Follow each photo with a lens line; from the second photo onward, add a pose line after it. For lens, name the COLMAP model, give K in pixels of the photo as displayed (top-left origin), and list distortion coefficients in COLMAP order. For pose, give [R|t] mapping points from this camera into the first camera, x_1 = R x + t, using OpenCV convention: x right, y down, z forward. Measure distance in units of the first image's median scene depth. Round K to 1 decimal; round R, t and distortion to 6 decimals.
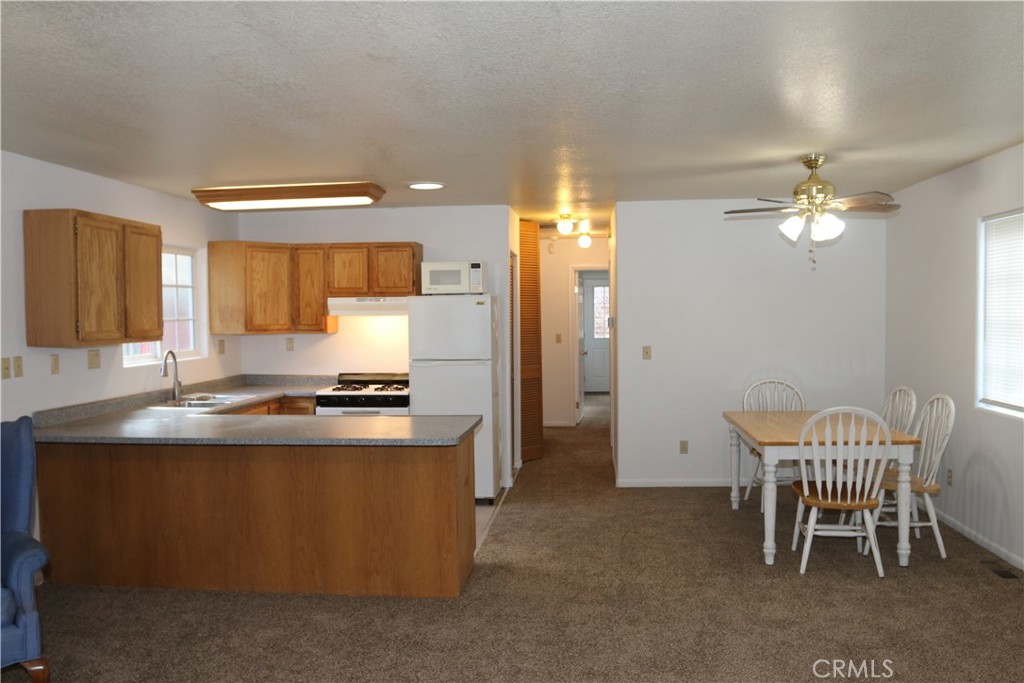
lens RADIAL K [[798.3, 0, 511.8], [0, 798.3, 341.0], [0, 0, 1]] dist [-0.067700, 0.029487]
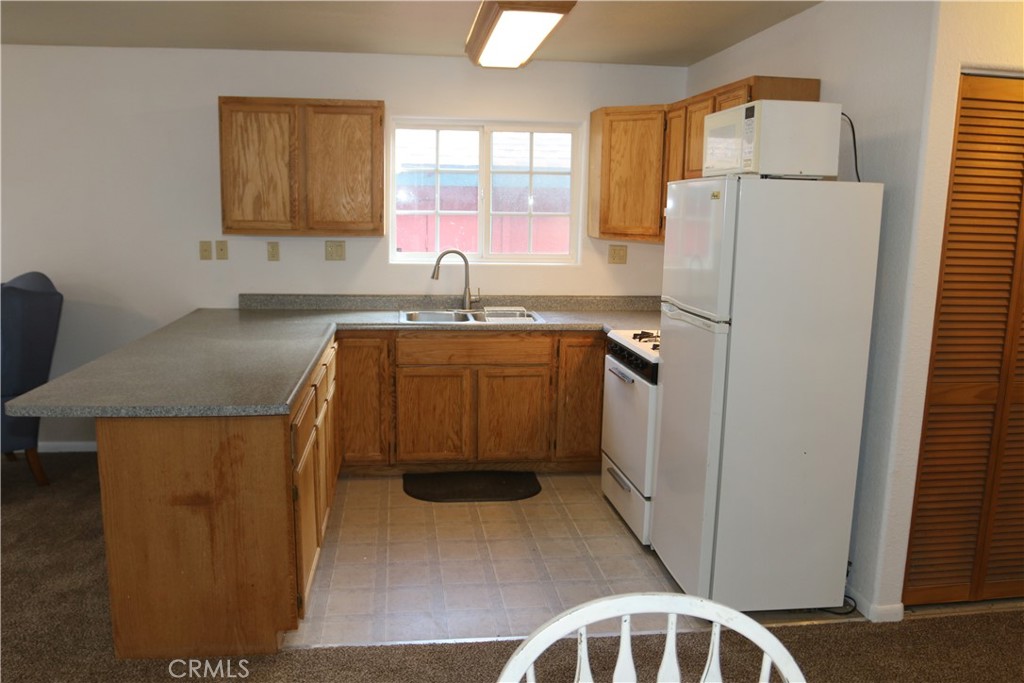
lens RADIAL K [[798.3, 0, 511.4], [0, 798.3, 345.0], [0, 0, 1]] dist [-0.067700, 0.029487]
pose [[0.236195, 0.182515, -0.954411, 0.459001], [-0.057205, 0.983110, 0.173846, -0.043518], [0.970020, 0.013536, 0.242646, 0.939624]]
